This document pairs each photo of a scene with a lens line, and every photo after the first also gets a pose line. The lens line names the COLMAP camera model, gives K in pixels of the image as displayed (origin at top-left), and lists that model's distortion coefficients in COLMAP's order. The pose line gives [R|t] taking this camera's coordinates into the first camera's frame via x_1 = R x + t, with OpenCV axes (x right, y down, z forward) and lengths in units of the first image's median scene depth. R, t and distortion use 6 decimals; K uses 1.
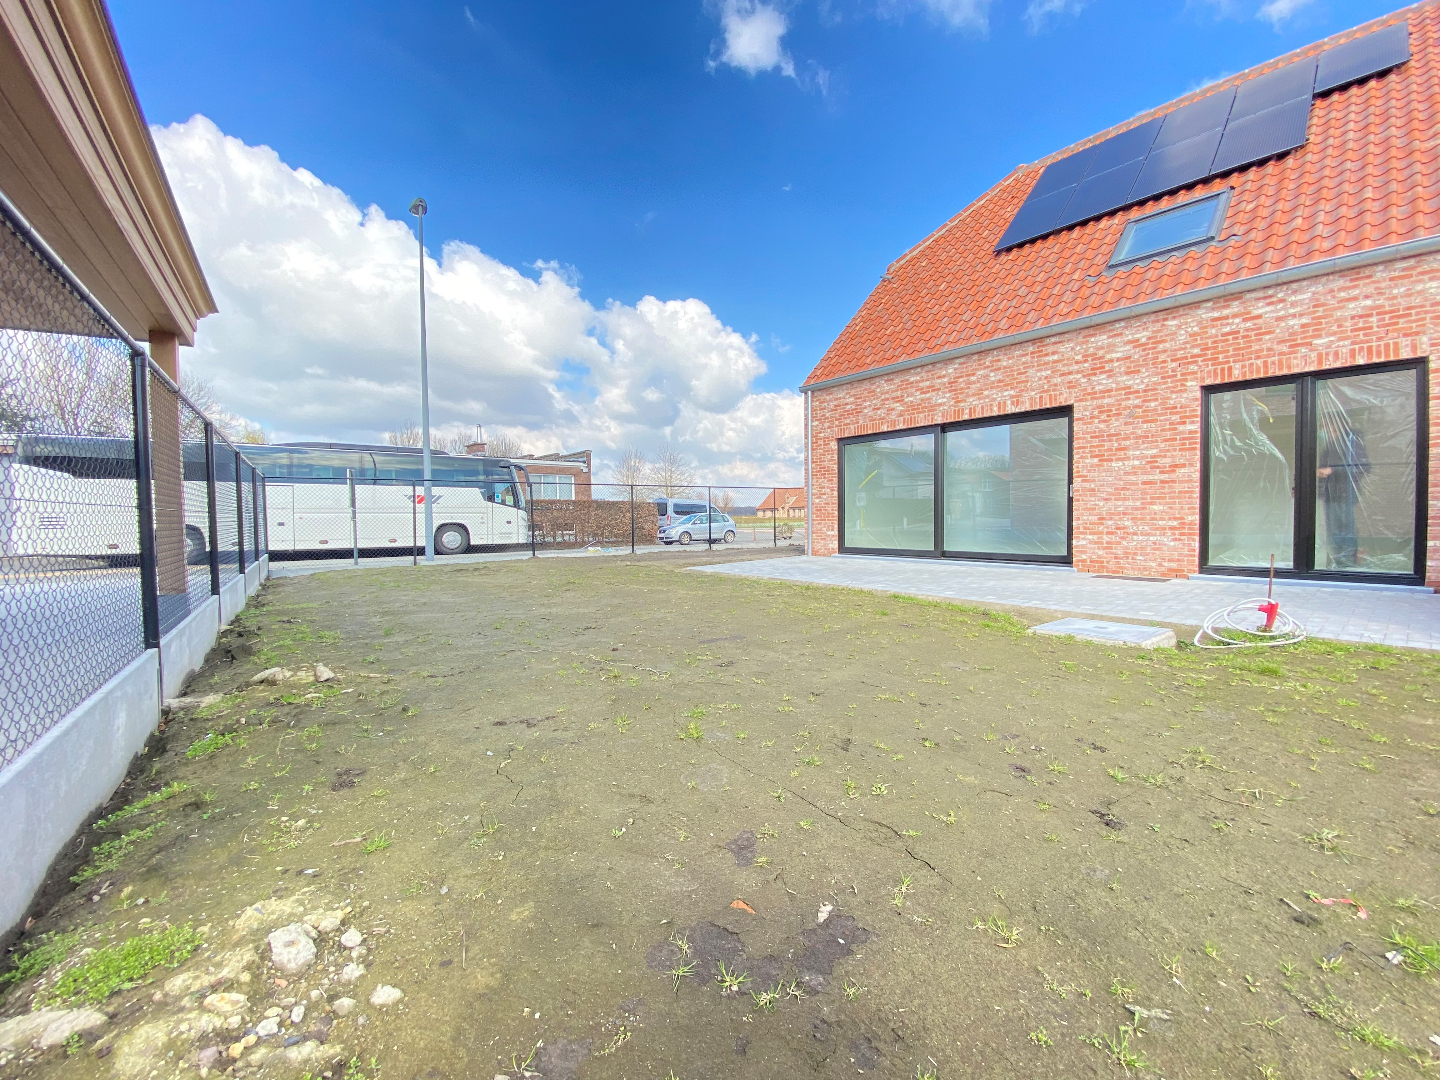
lens RADIAL K [[600.9, 0, 720.0], [0, 600.9, 540.0], [0, 0, 1]] dist [-0.000925, -0.000576]
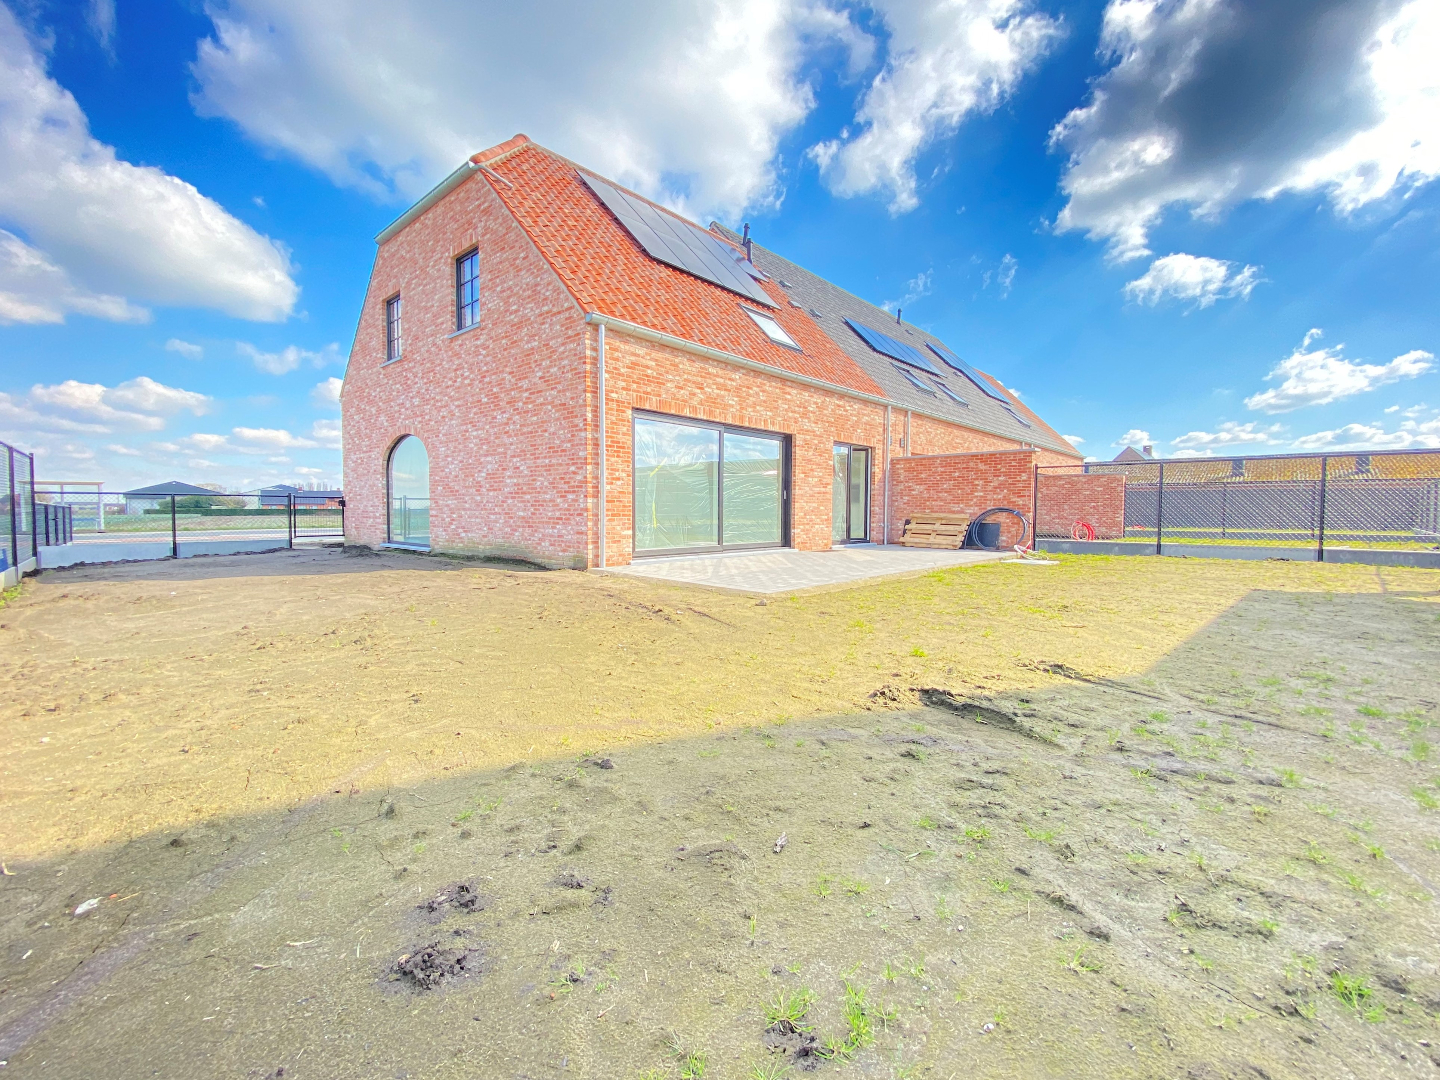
lens RADIAL K [[600.9, 0, 720.0], [0, 600.9, 540.0], [0, 0, 1]] dist [-0.000925, -0.000576]
pose [[-0.138322, -0.038045, 0.989656, -0.730399], [0.029710, 0.998653, 0.042544, -0.033352], [-0.989942, 0.035287, -0.137006, 1.228137]]
